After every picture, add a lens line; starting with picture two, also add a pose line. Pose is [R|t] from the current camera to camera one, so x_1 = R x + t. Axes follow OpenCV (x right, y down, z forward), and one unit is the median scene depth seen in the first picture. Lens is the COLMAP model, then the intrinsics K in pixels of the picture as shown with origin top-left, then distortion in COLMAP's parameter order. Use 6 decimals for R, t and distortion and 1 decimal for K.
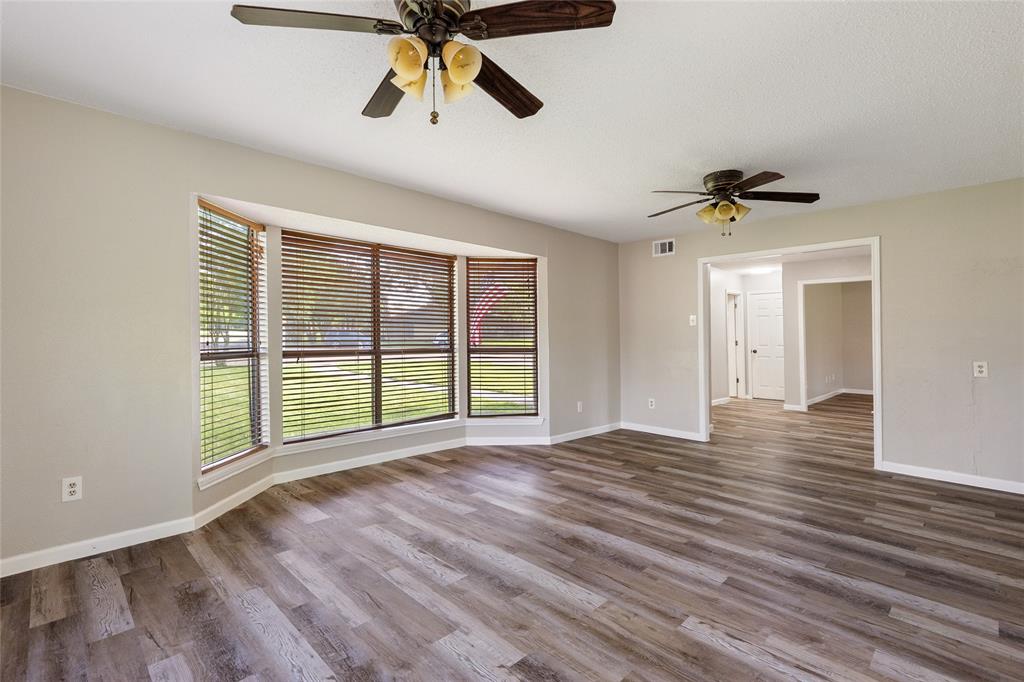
lens RADIAL K [[467.3, 0, 516.1], [0, 467.3, 334.7], [0, 0, 1]] dist [0.003743, -0.000344]
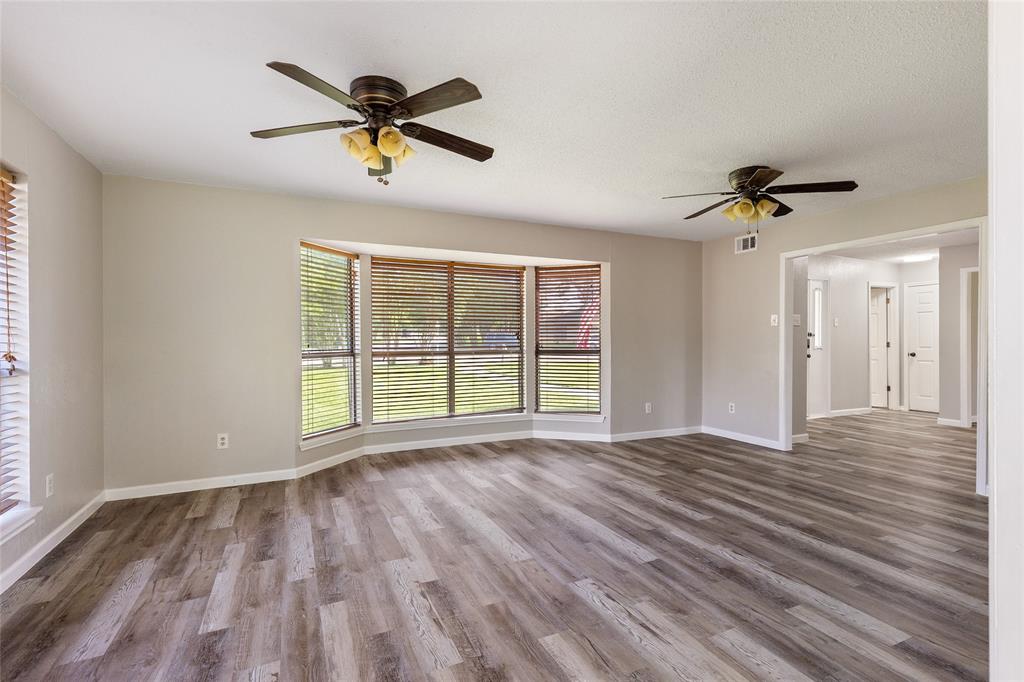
lens RADIAL K [[467.3, 0, 511.7], [0, 467.3, 339.8], [0, 0, 1]] dist [0.003743, -0.000344]
pose [[0.943072, -0.006470, -0.332525, 0.305002], [0.008169, 0.999960, 0.003710, 0.000774], [0.332487, -0.006215, 0.943087, -0.083354]]
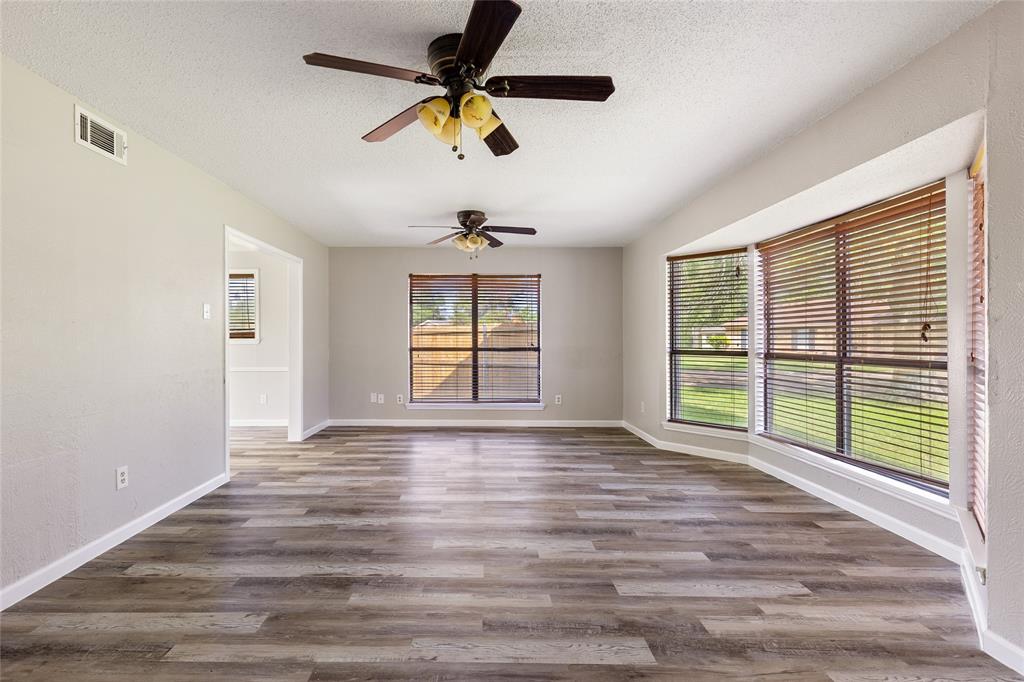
lens RADIAL K [[467.3, 0, 501.3], [0, 467.3, 341.1], [0, 0, 1]] dist [0.003743, -0.000344]
pose [[-0.674253, -0.004582, -0.738486, 0.829442], [0.005215, 0.999926, -0.010965, 0.012291], [0.738482, -0.011245, -0.674179, 1.394154]]
